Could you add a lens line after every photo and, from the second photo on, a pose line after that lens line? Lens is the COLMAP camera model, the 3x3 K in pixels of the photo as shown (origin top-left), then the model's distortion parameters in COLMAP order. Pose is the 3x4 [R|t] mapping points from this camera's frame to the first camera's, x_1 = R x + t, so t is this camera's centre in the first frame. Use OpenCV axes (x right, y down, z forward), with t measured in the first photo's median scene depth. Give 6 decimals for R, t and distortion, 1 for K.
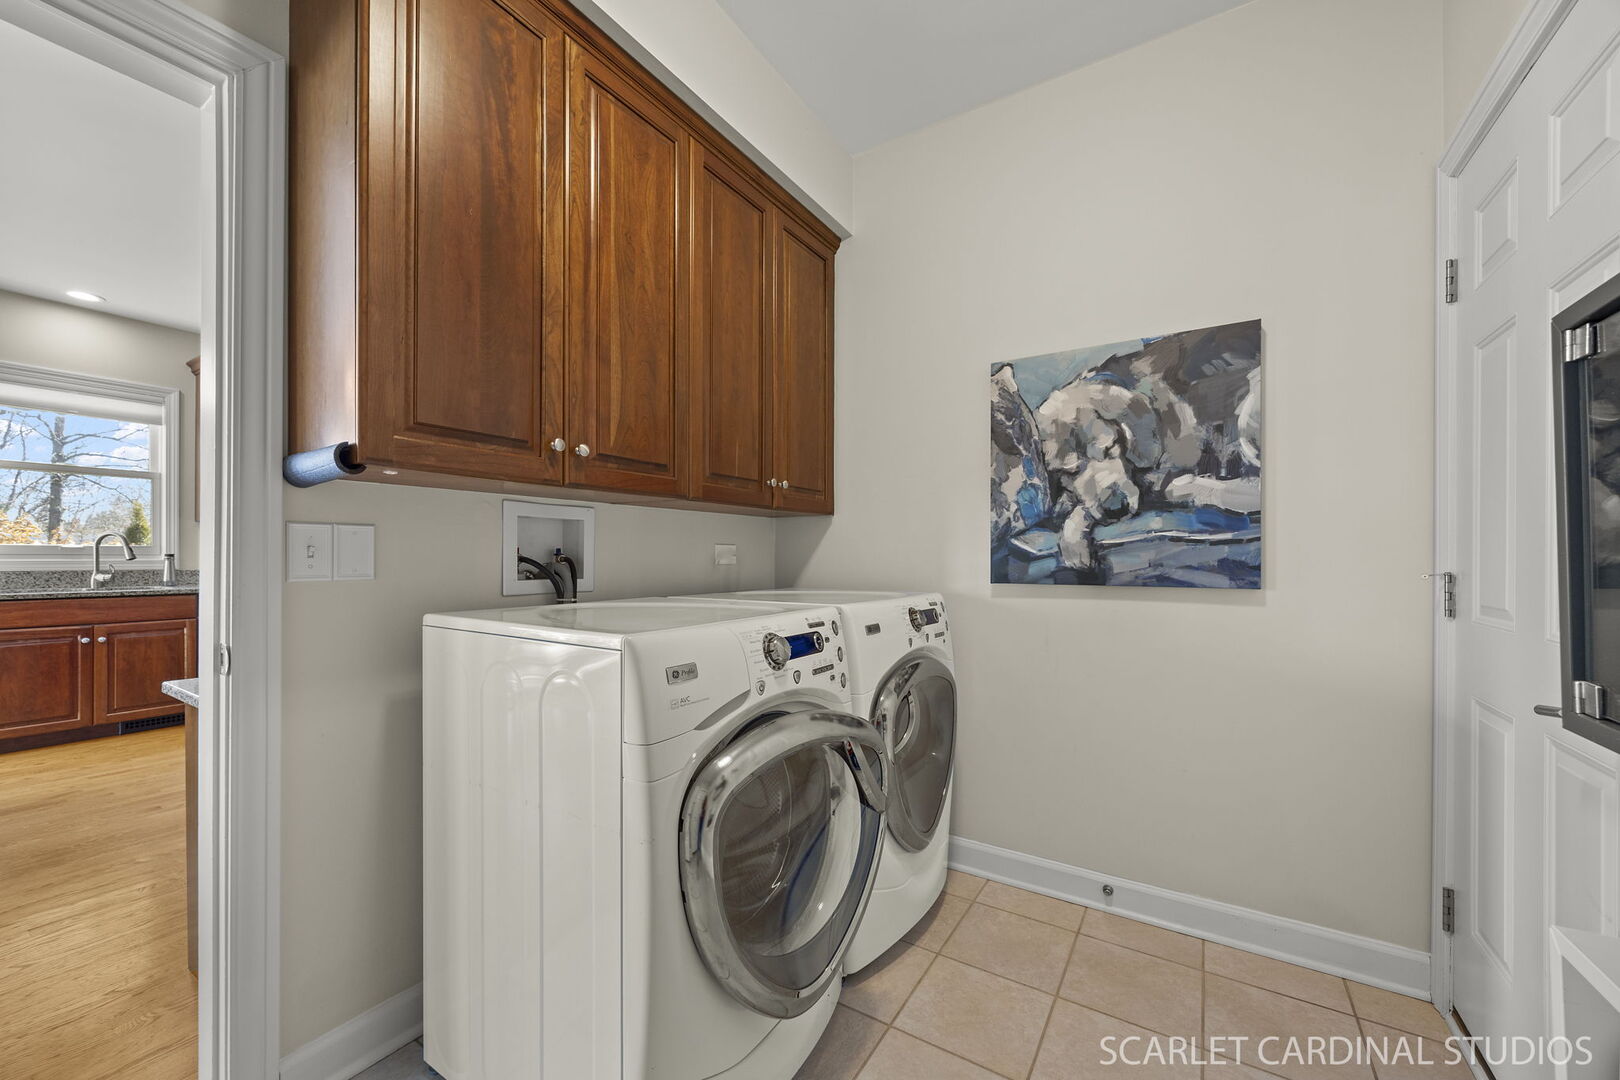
lens RADIAL K [[613.2, 0, 821.6], [0, 613.2, 559.7], [0, 0, 1]] dist [0.000170, -0.000522]
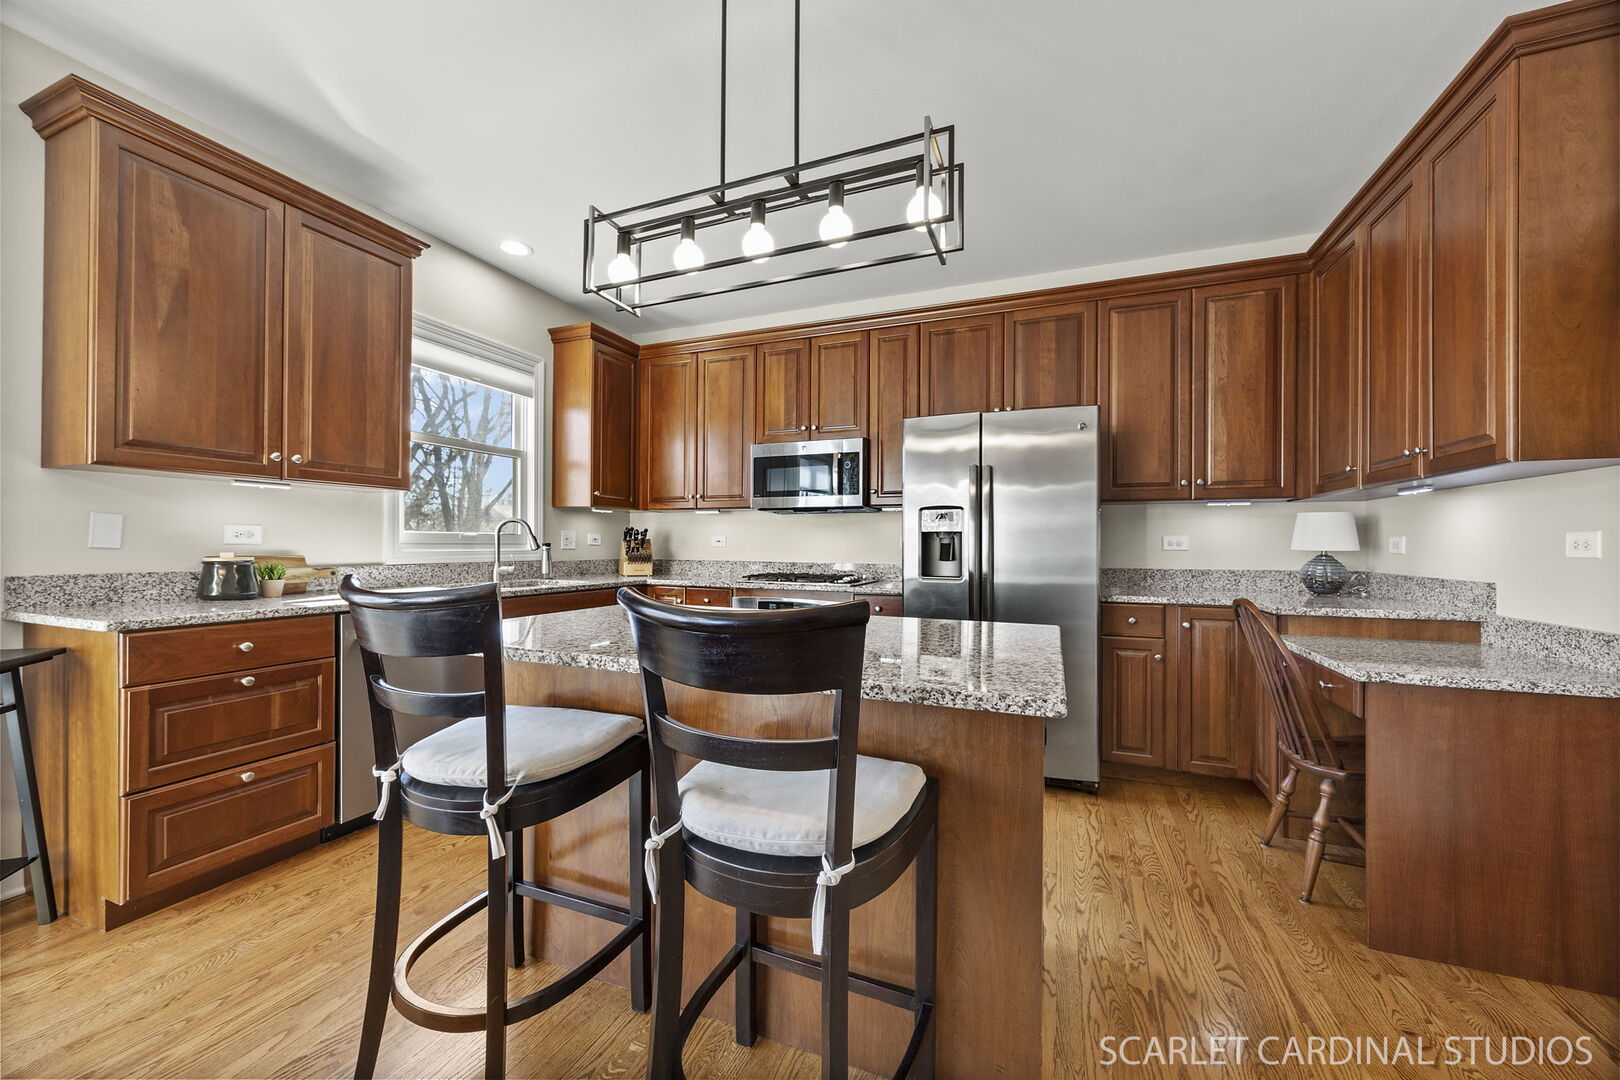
lens RADIAL K [[613.2, 0, 808.9], [0, 613.2, 544.1], [0, 0, 1]] dist [0.000170, -0.000522]
pose [[0.987966, 0.000889, 0.154666, -0.910989], [-0.000528, 0.999997, -0.002371, -0.006198], [-0.154667, 0.002261, 0.987964, 0.068225]]
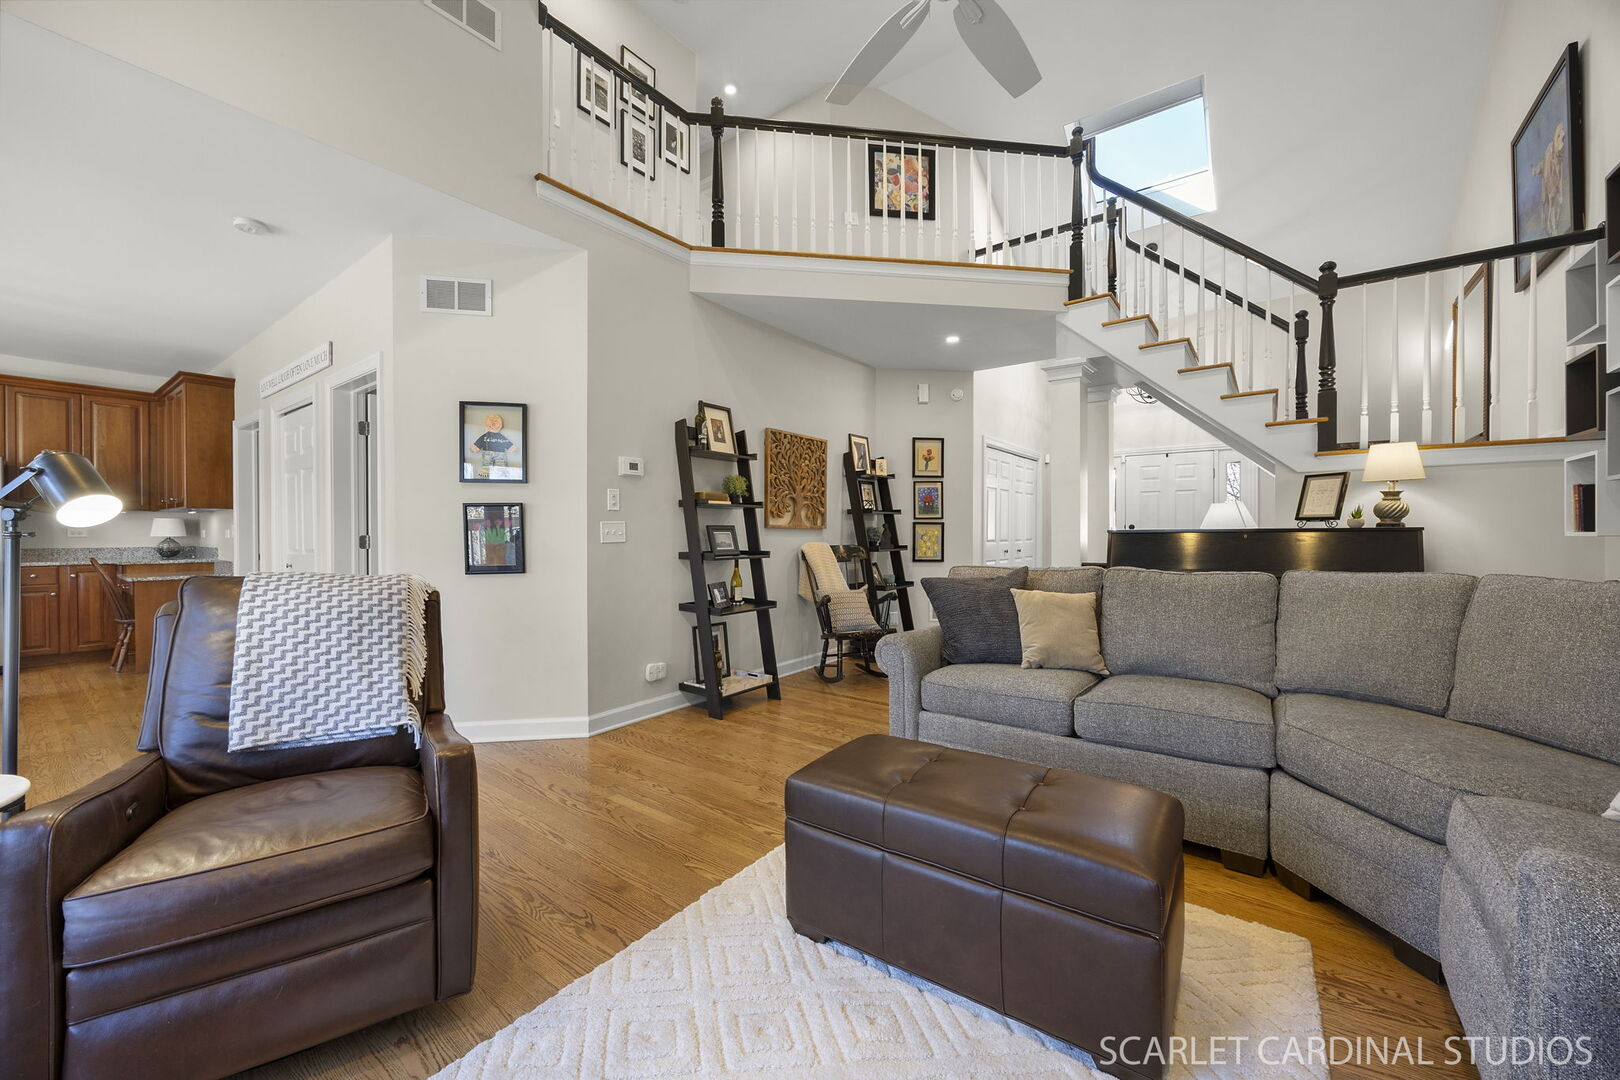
lens RADIAL K [[613.2, 0, 803.5], [0, 613.2, 536.0], [0, 0, 1]] dist [0.000170, -0.000522]
pose [[0.107325, -0.011548, 0.994157, -1.560247], [0.001346, 0.999933, 0.011470, -0.016181], [-0.994223, 0.000108, 0.107333, -1.079195]]
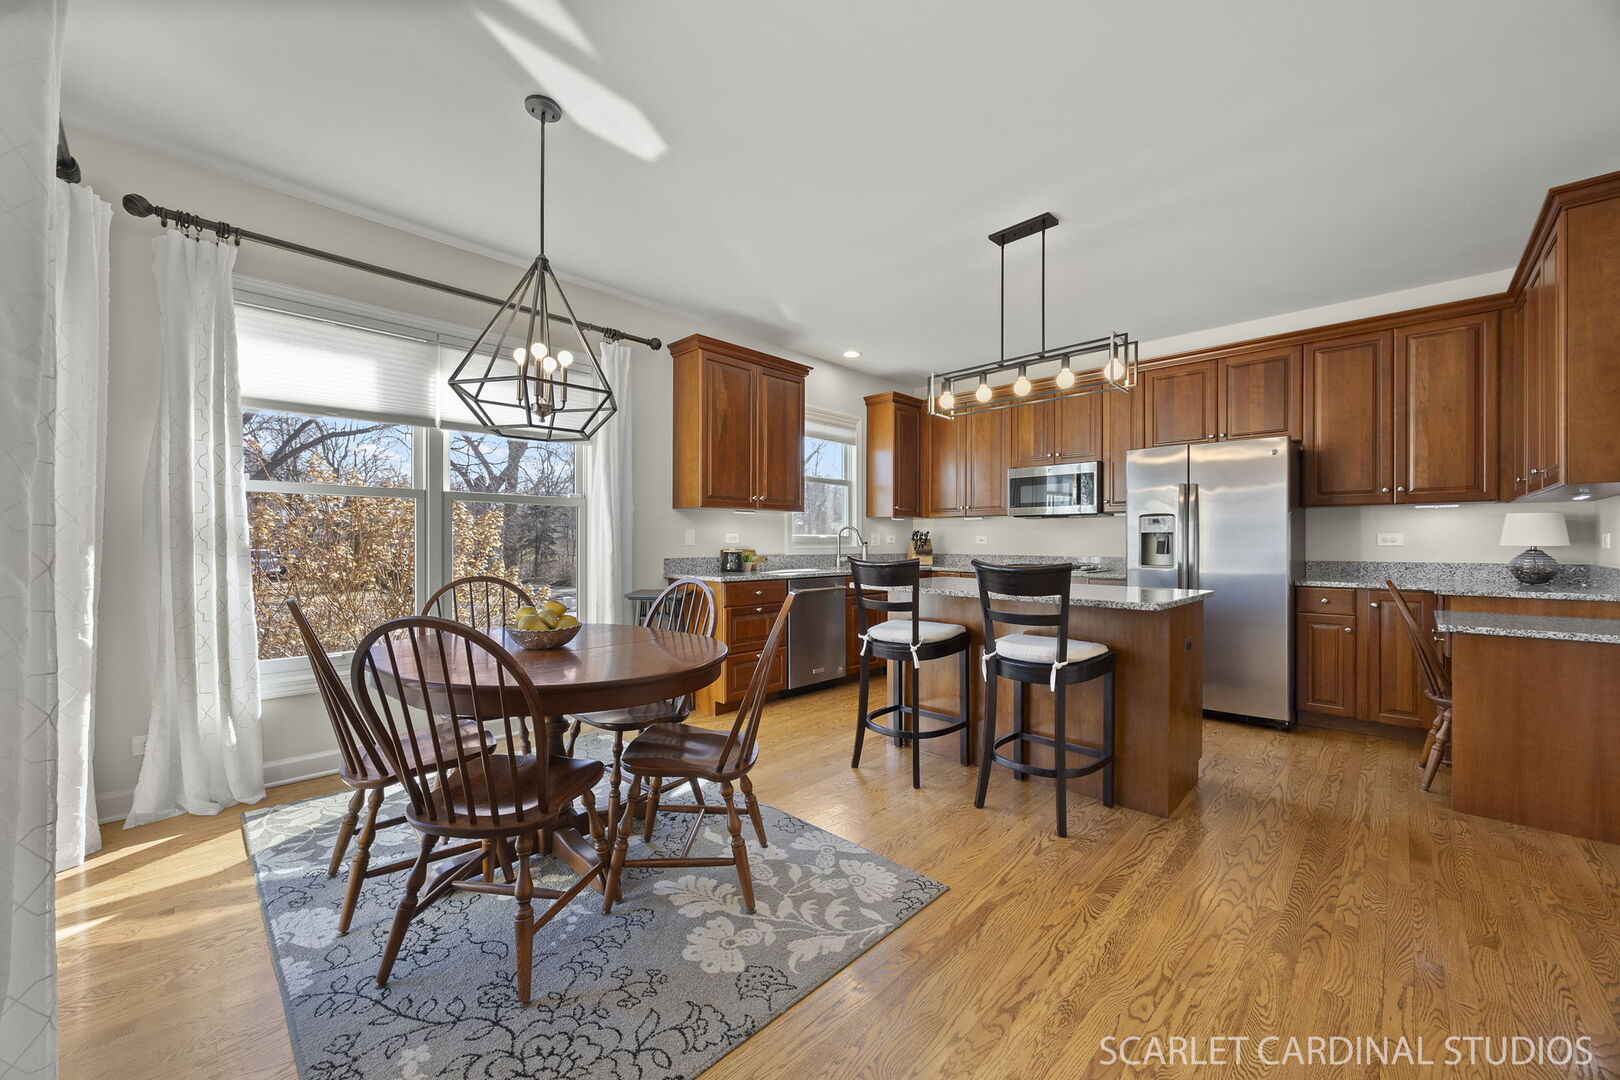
lens RADIAL K [[613.2, 0, 812.2], [0, 613.2, 545.6], [0, 0, 1]] dist [0.000170, -0.000522]
pose [[0.974508, -0.002637, -0.224336, -0.968940], [0.003400, 0.999990, 0.003016, -0.006672], [0.224326, -0.003702, 0.974507, -0.360859]]
